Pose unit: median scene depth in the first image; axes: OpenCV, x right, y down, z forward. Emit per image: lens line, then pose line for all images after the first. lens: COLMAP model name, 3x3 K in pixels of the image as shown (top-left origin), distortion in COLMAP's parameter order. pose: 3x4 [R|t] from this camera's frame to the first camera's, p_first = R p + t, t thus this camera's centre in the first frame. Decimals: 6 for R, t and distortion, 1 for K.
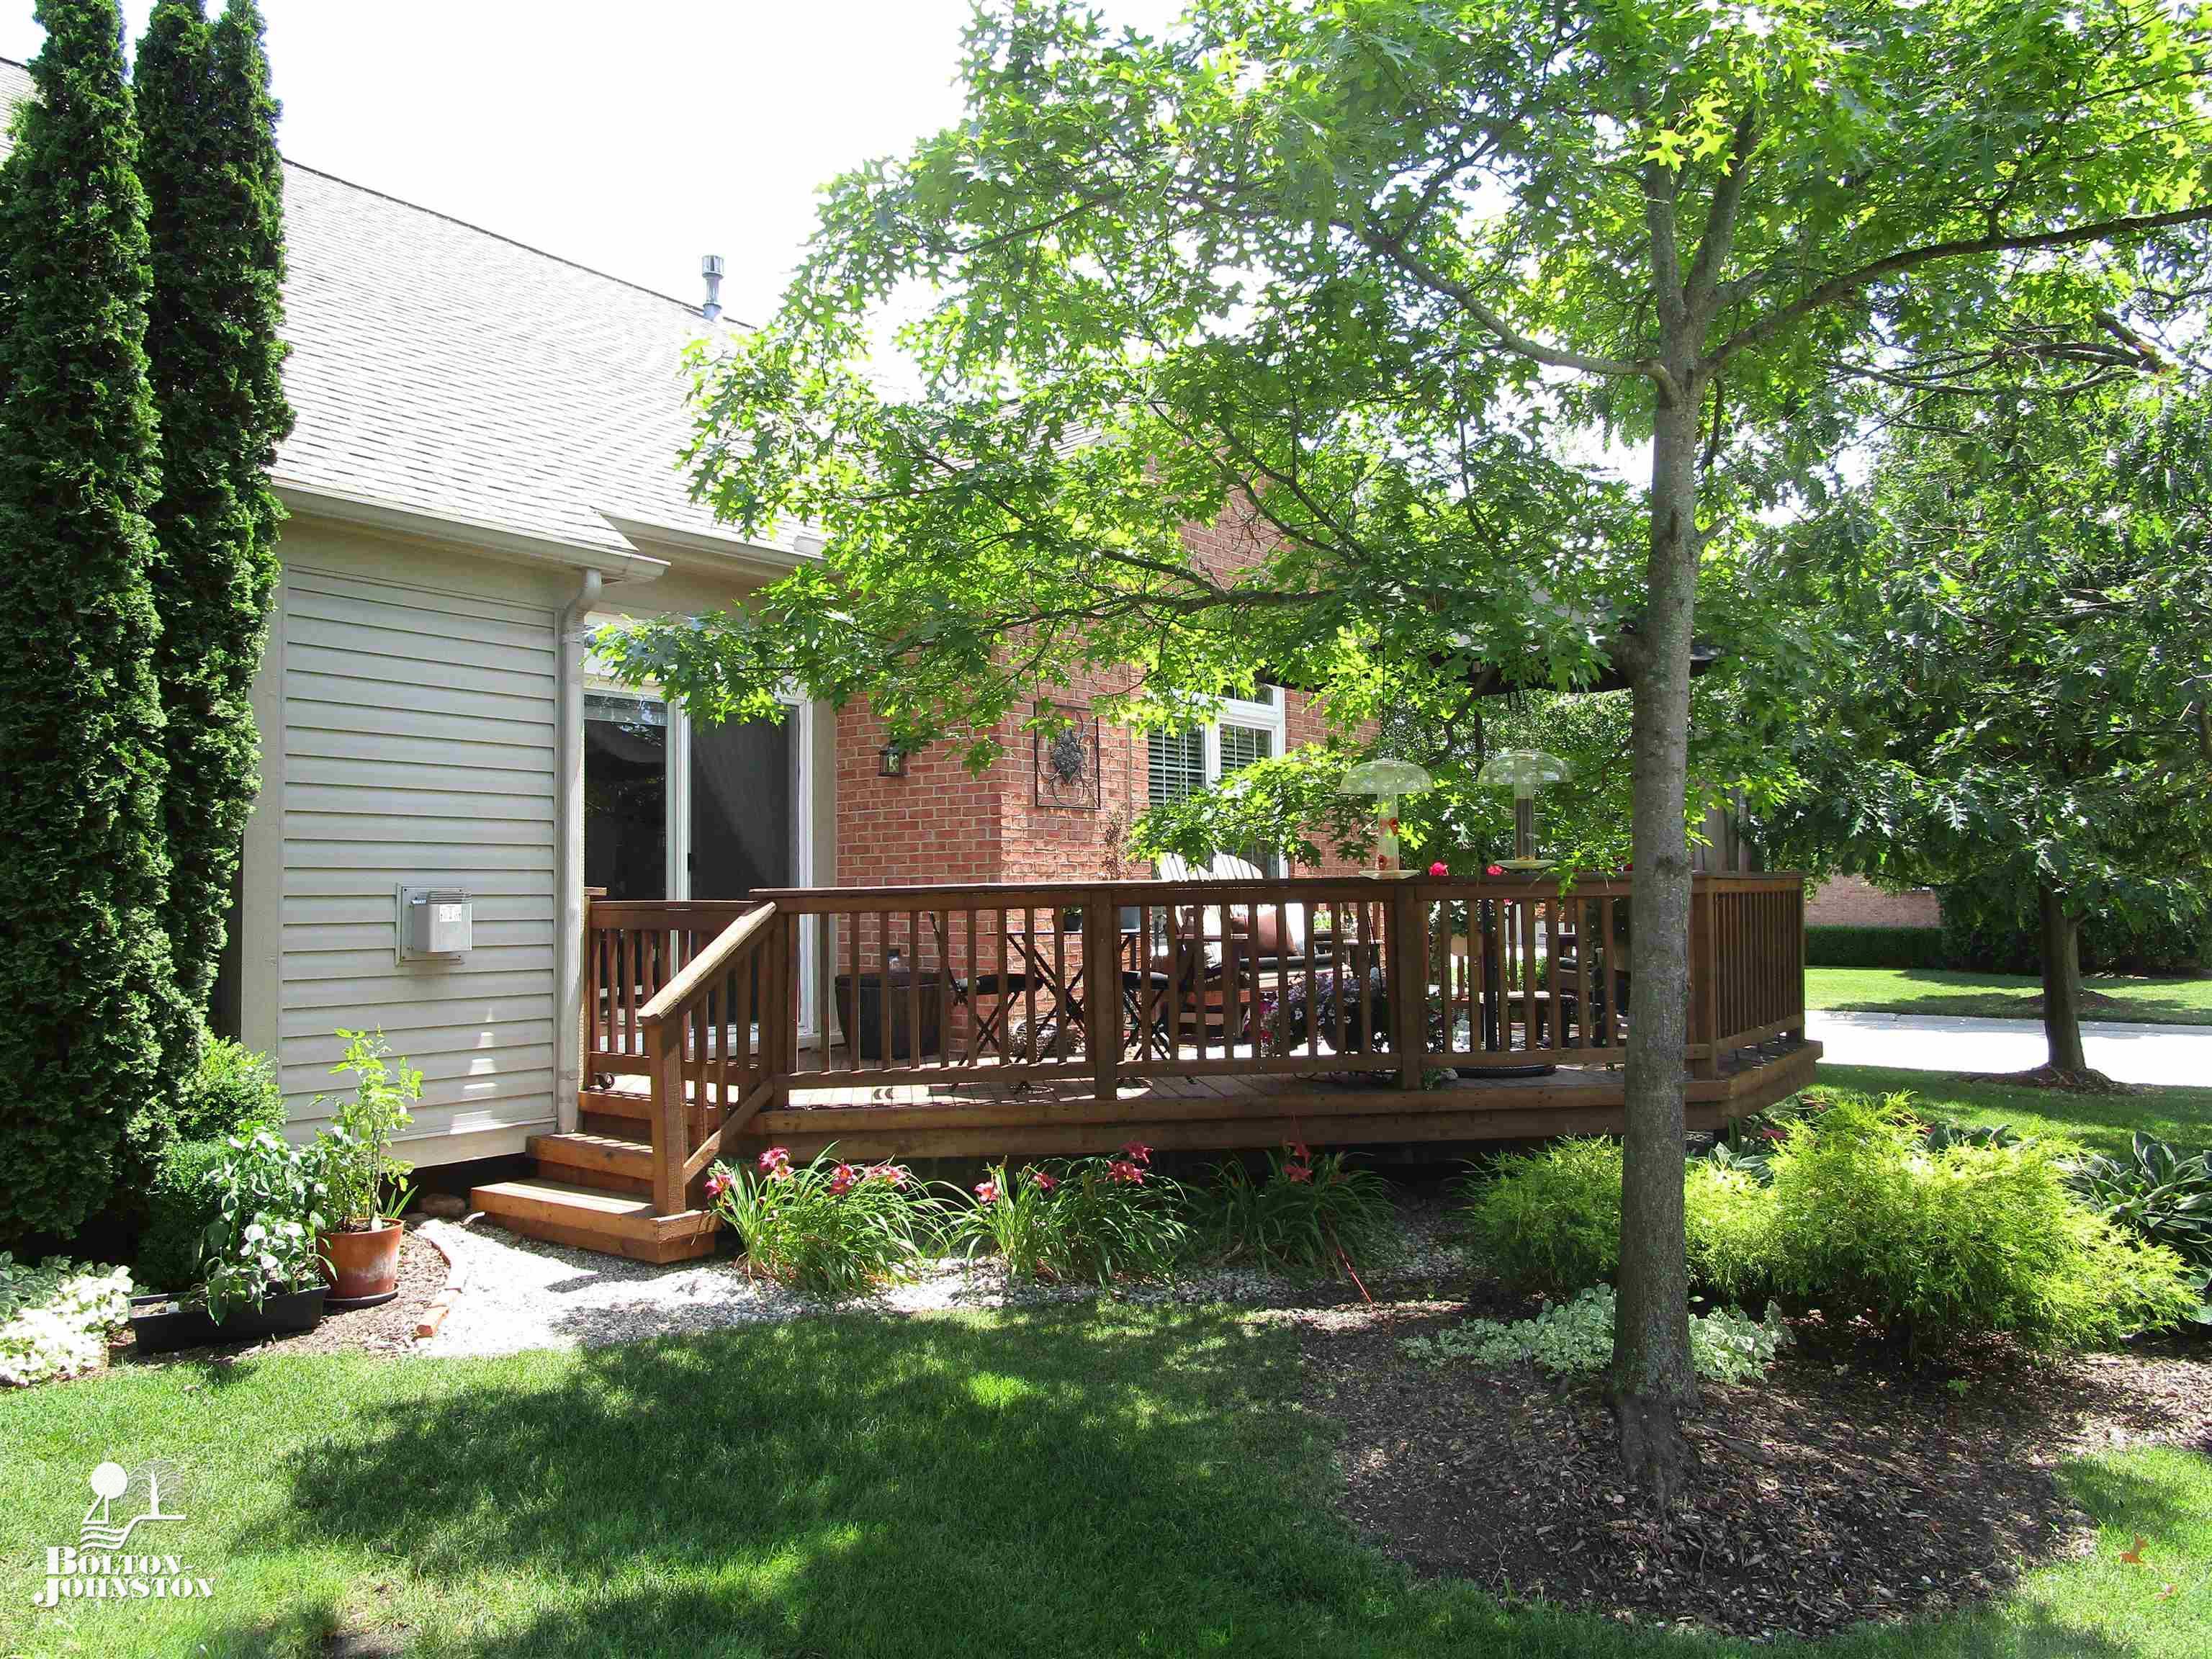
lens RADIAL K [[1559.5, 0, 1106.2], [0, 1559.5, 833.5], [0, 0, 1]] dist [-0.029883, 0.003303]
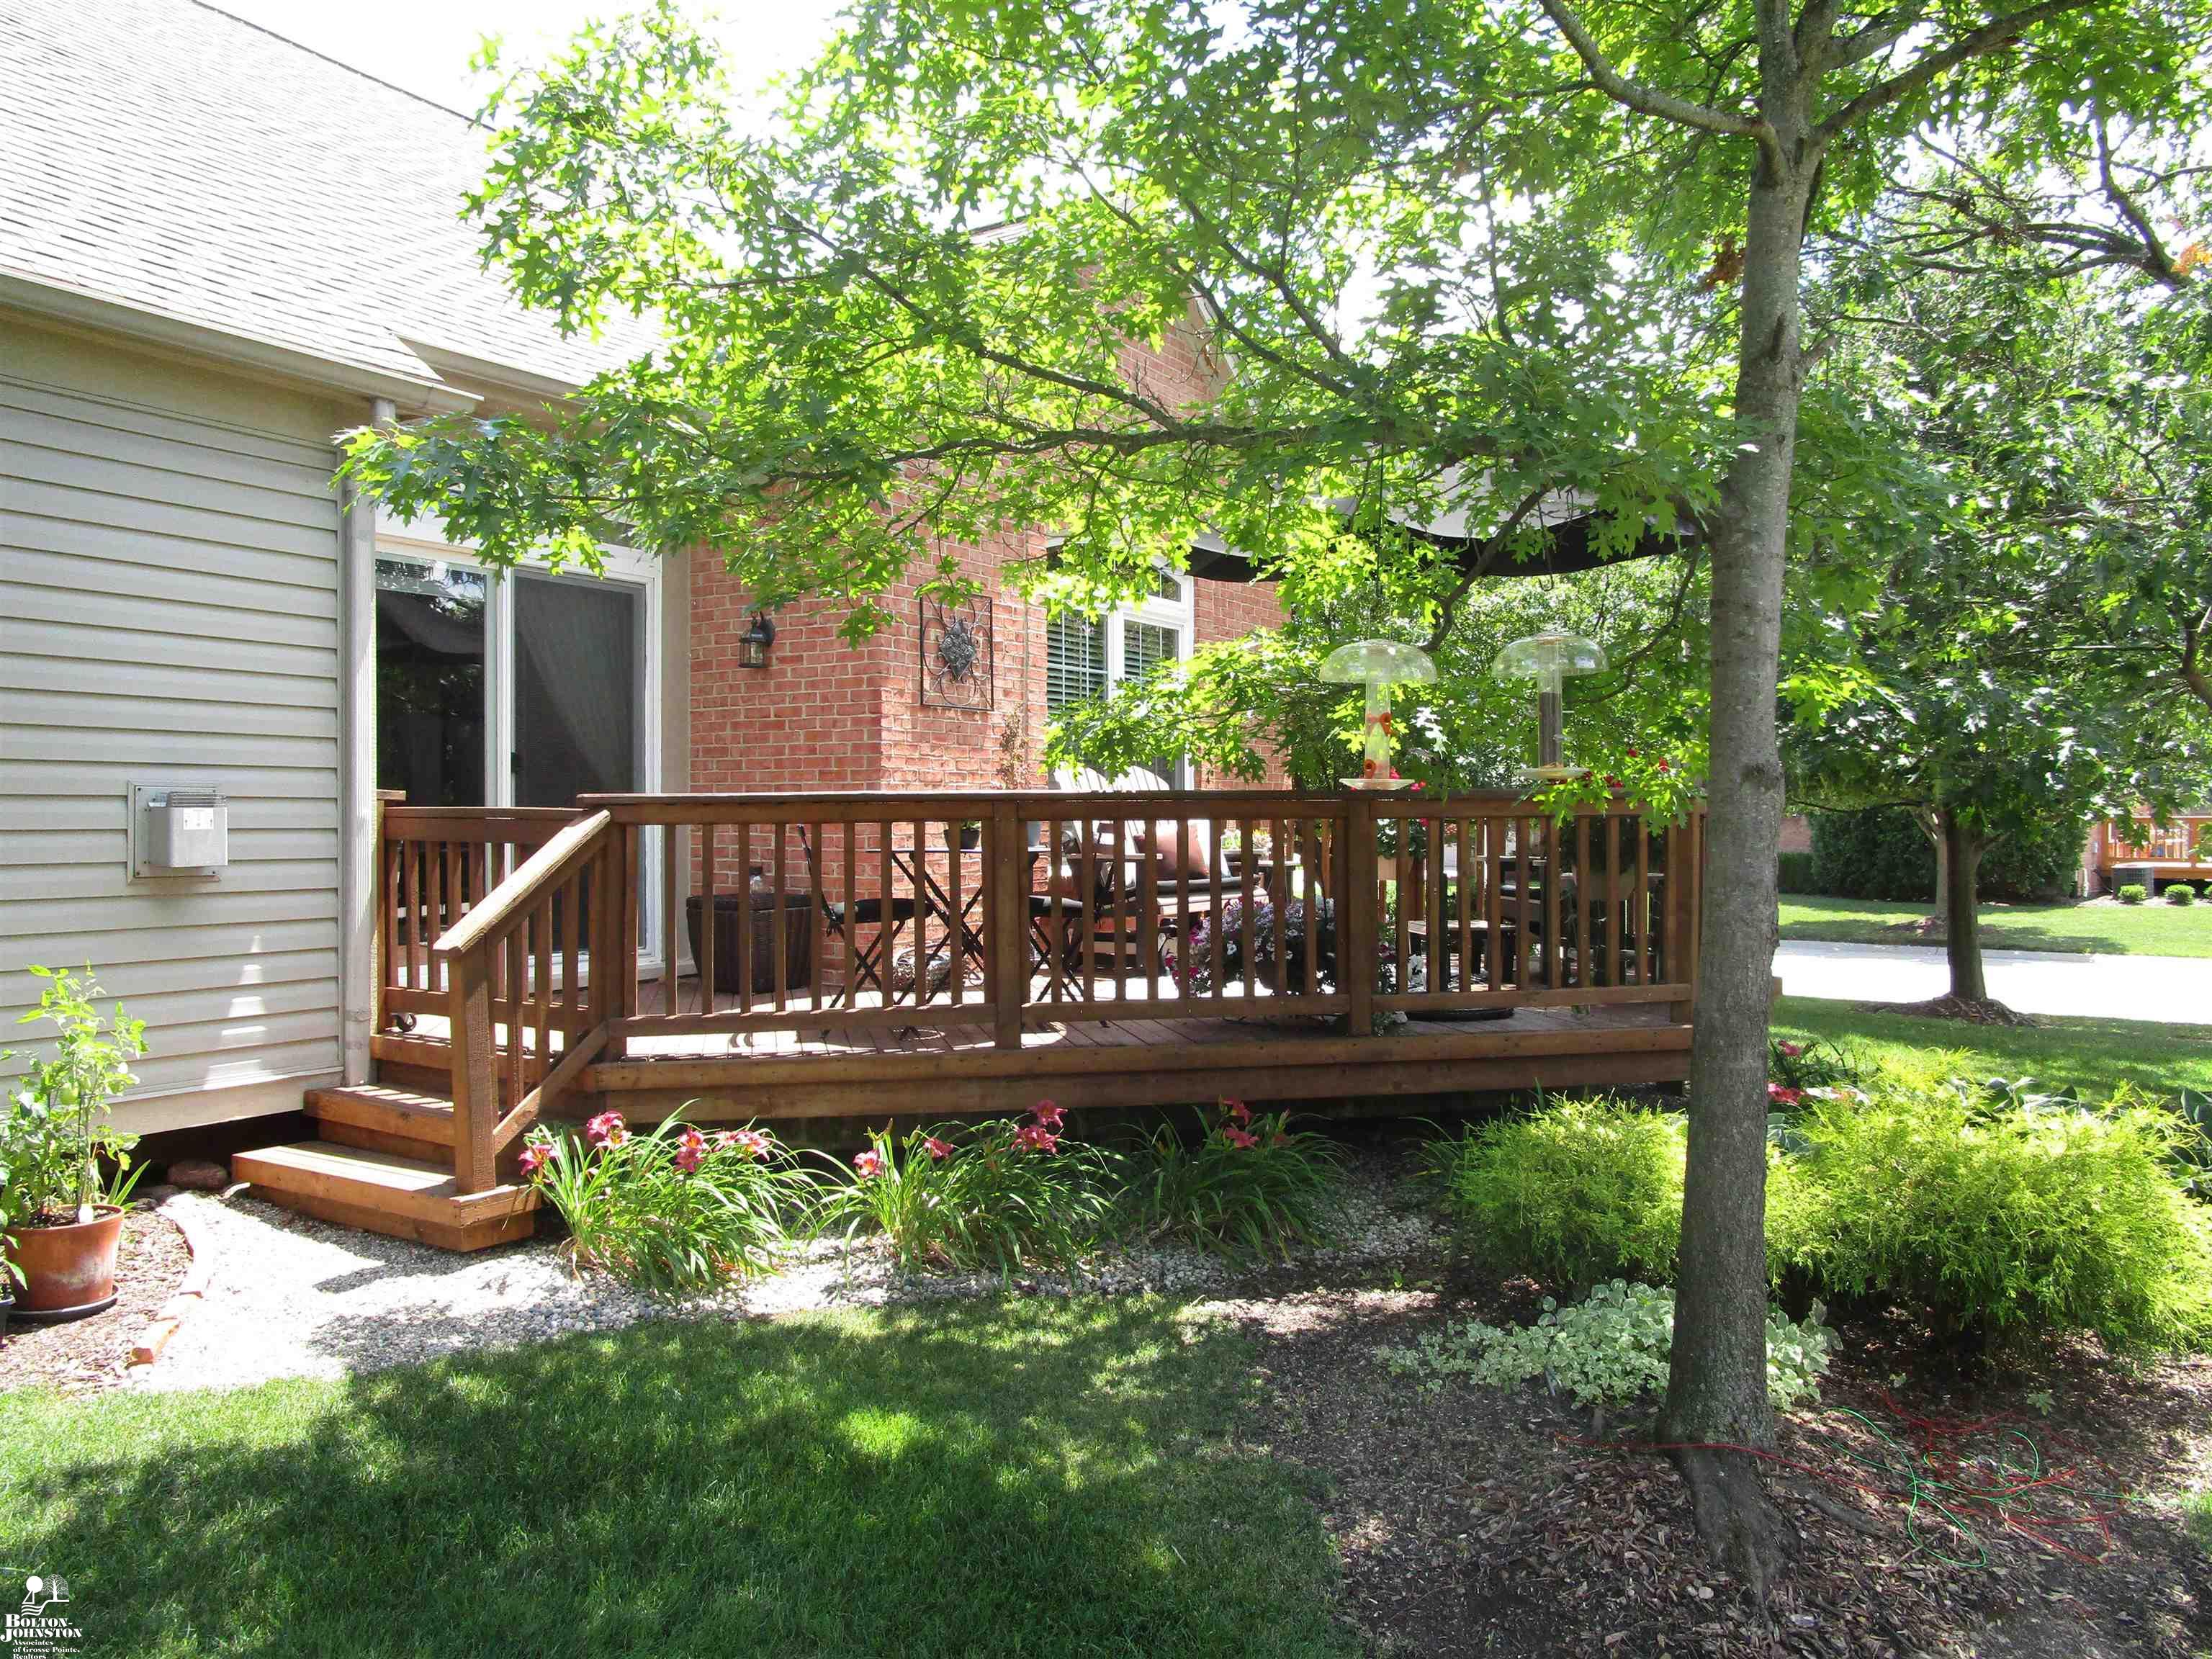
lens RADIAL K [[1559.5, 0, 1104.2], [0, 1559.5, 825.5], [0, 0, 1]] dist [-0.029883, 0.003303]
pose [[0.996392, 0.011395, 0.084101, -0.023367], [-0.015440, 0.998747, 0.047601, 0.010156], [-0.083453, -0.048728, 0.995320, 0.177103]]
